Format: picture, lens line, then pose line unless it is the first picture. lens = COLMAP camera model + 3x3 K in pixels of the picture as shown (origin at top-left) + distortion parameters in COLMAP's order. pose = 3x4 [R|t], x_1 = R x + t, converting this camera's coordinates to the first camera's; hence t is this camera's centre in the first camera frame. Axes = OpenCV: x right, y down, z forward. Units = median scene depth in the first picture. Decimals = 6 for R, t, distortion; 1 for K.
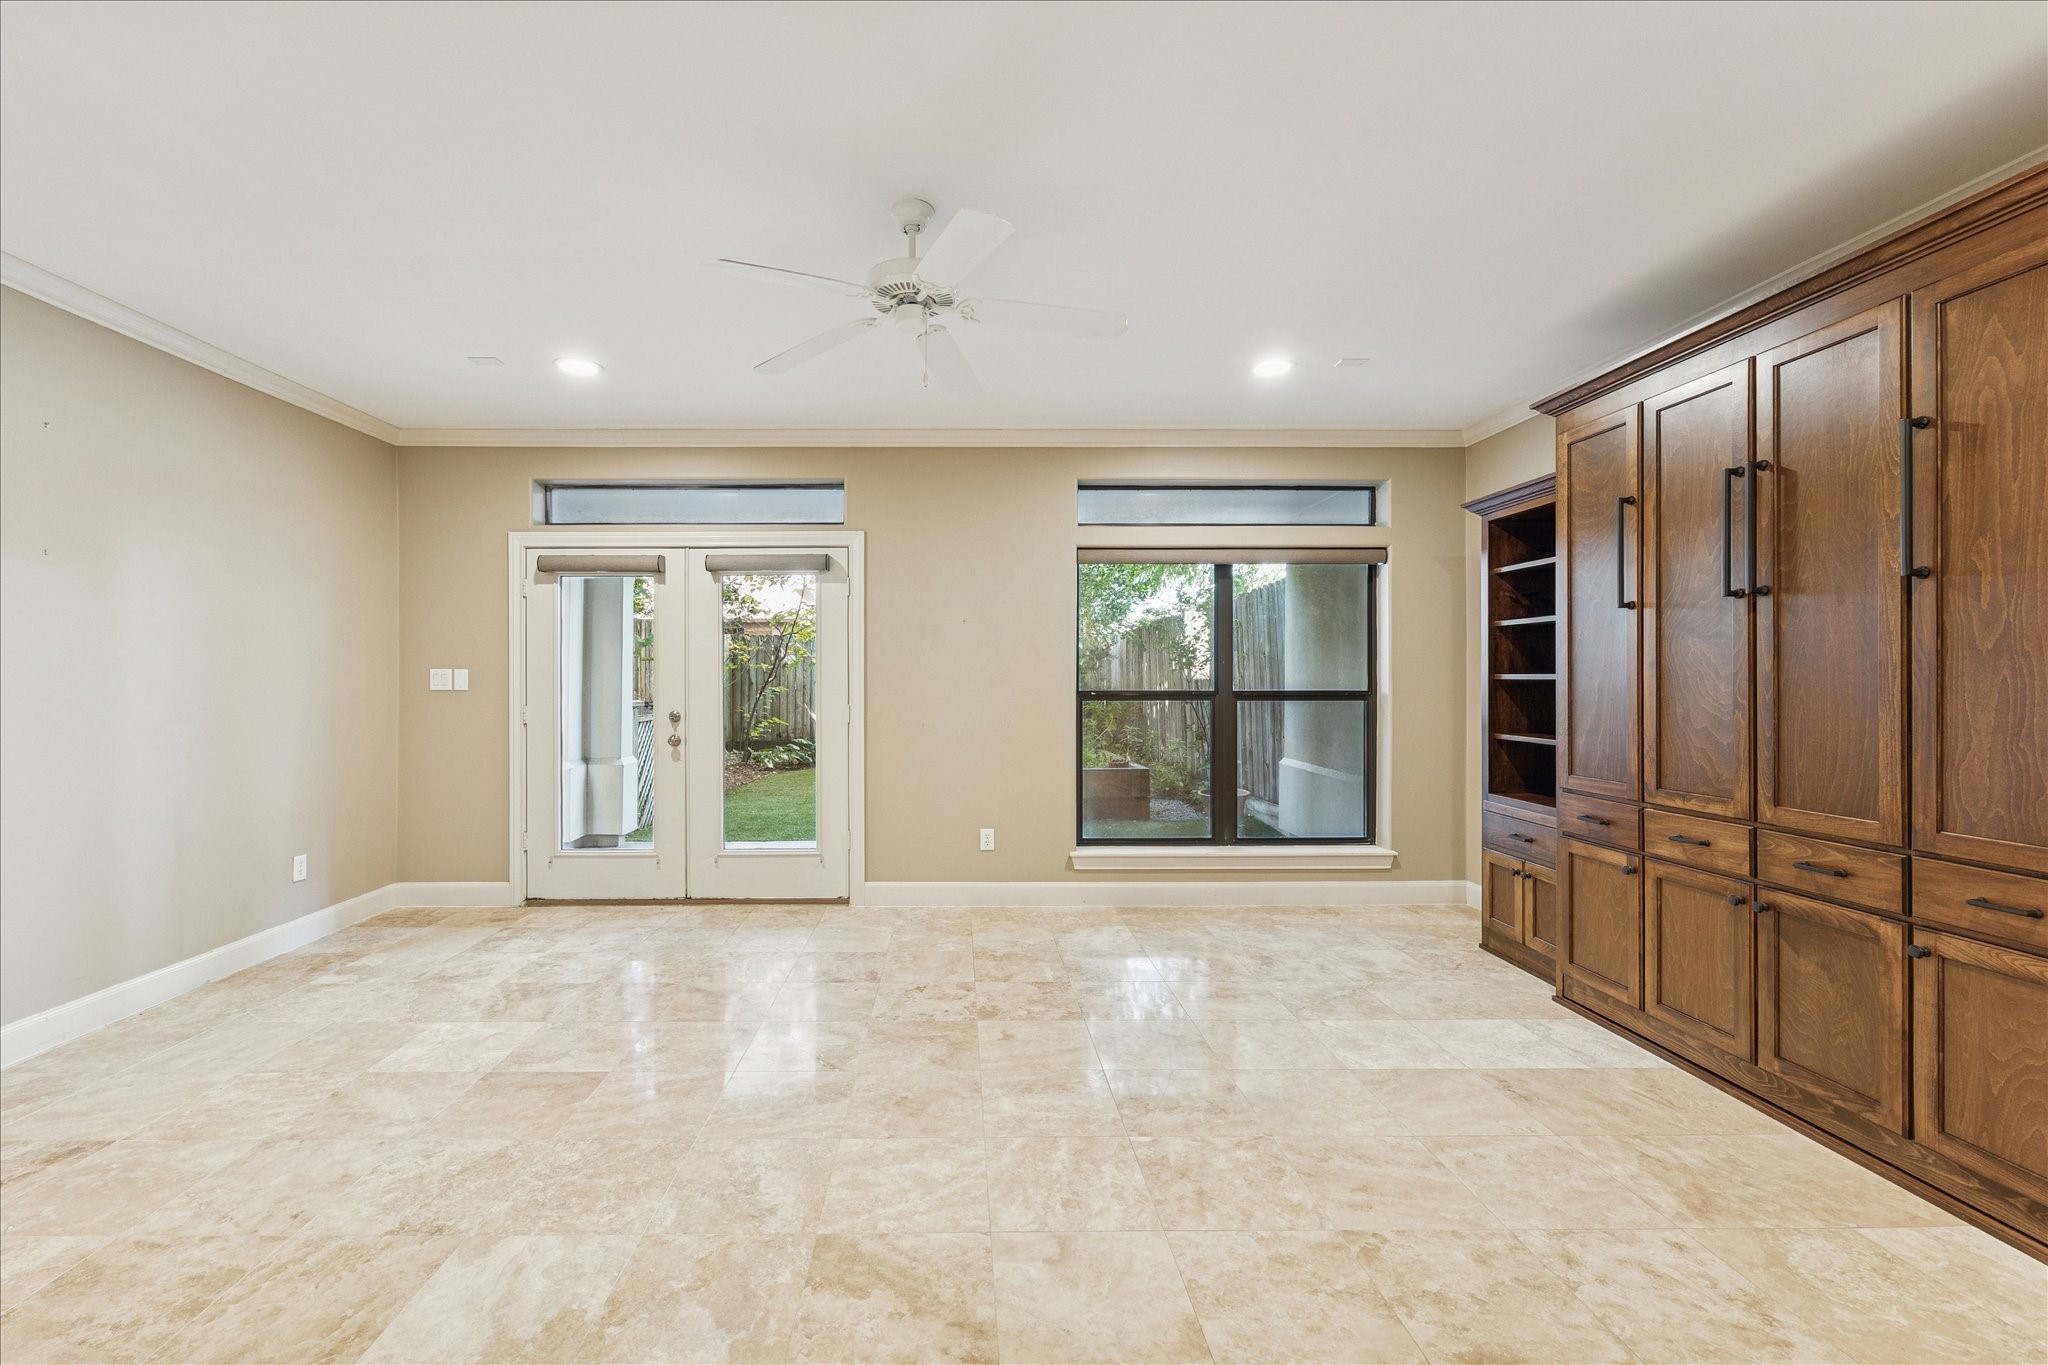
lens RADIAL K [[794.2, 0, 1000.0], [0, 794.2, 682.6], [0, 0, 1]] dist [-0.000575, -0.000389]
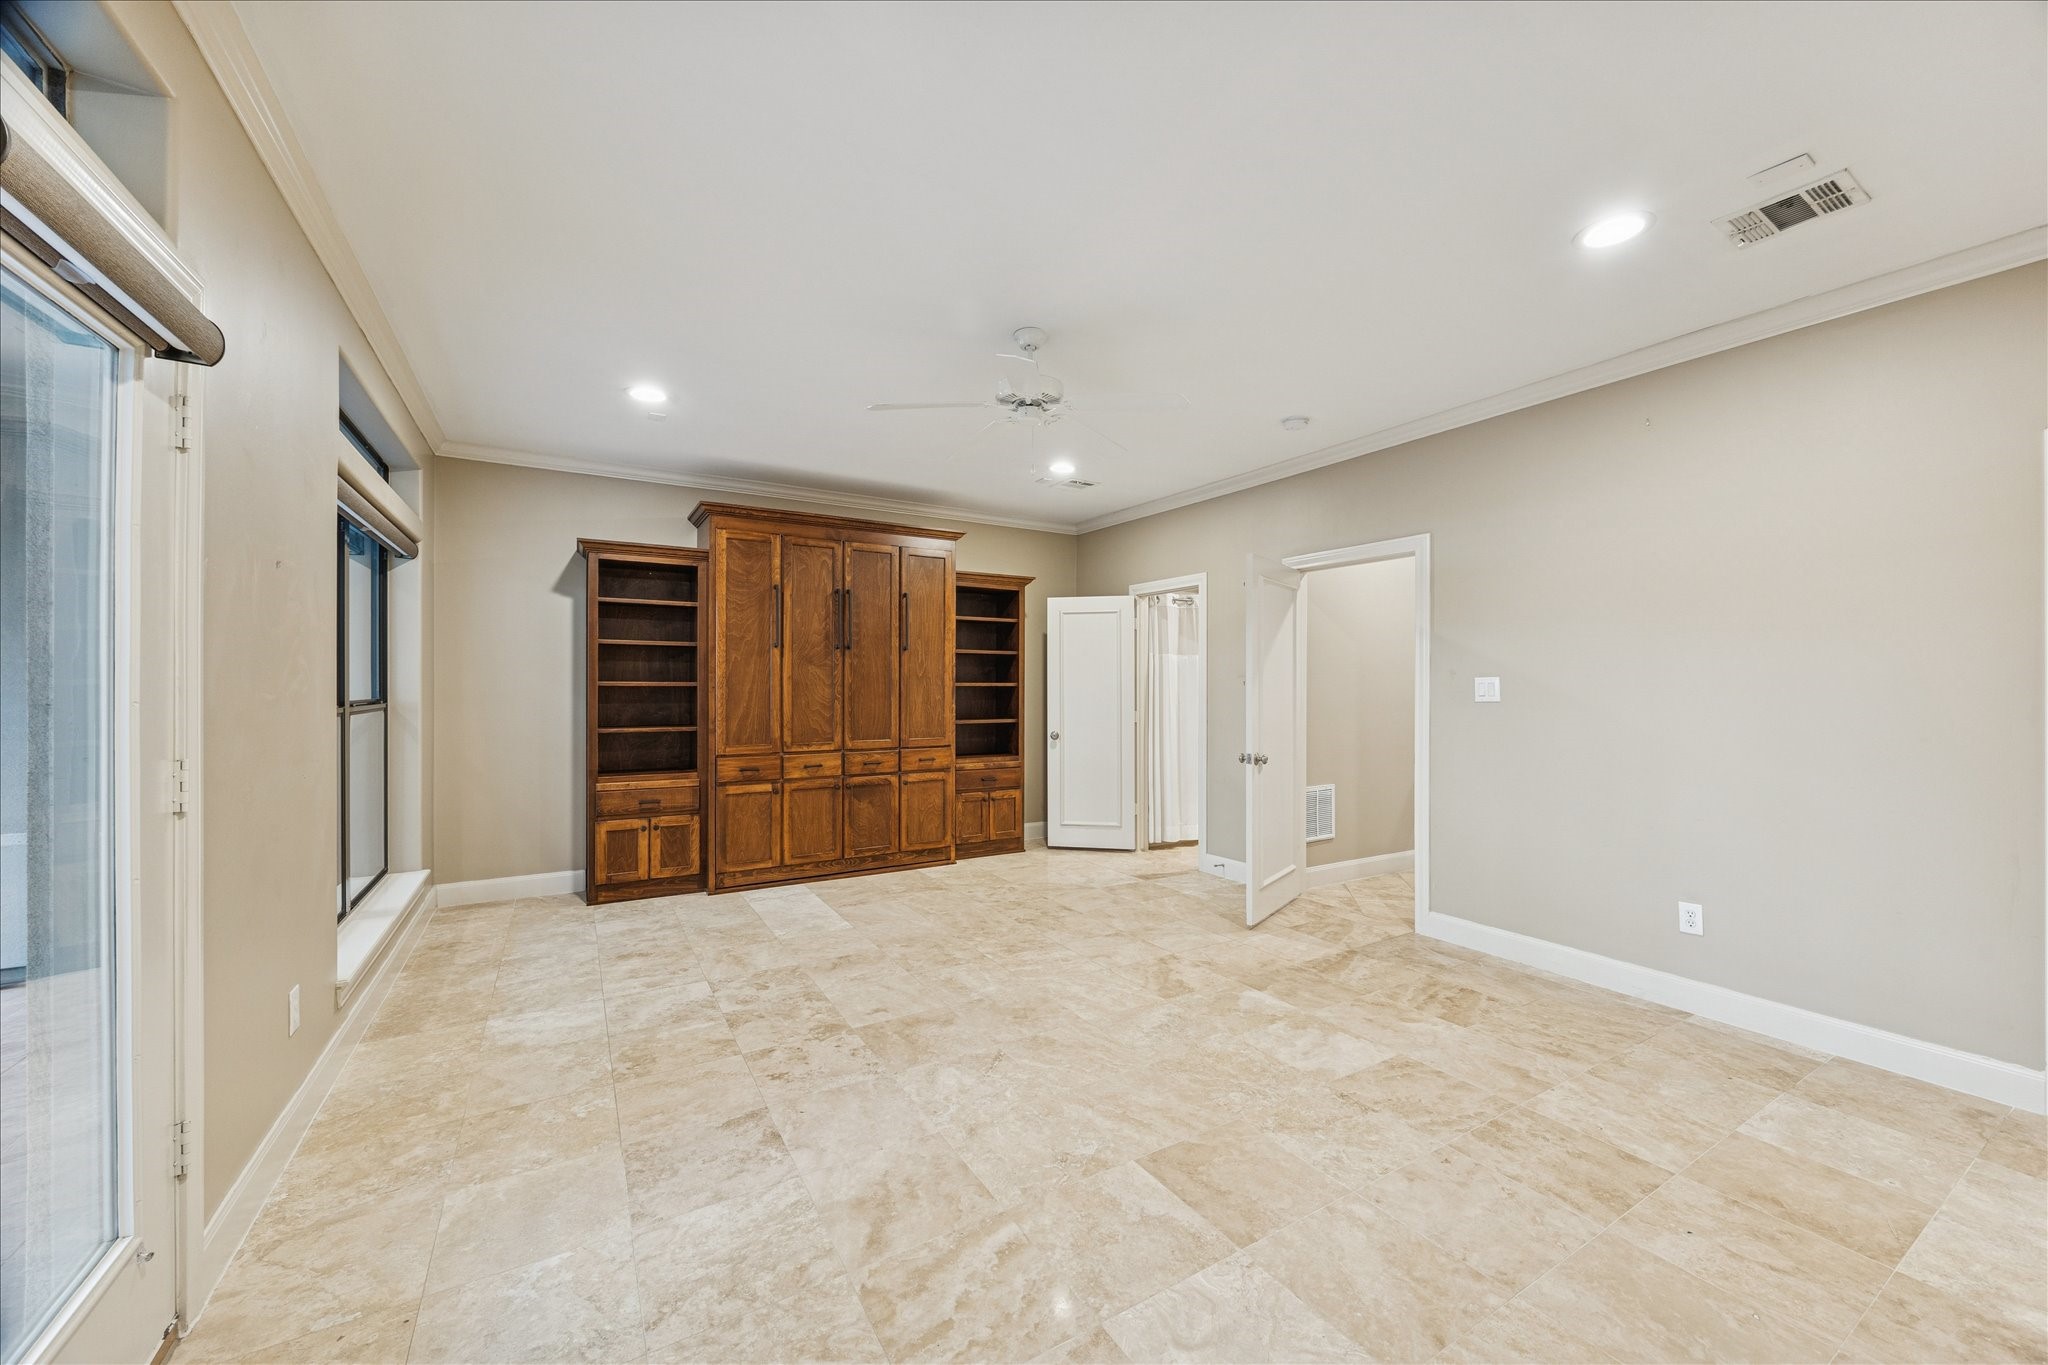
lens RADIAL K [[794.2, 0, 1000.0], [0, 794.2, 682.6], [0, 0, 1]] dist [-0.000575, -0.000389]
pose [[-0.435329, 0.007013, 0.900244, -1.450754], [0.004448, 0.999974, -0.005639, 0.002632], [-0.900260, 0.001549, -0.435349, 1.831490]]
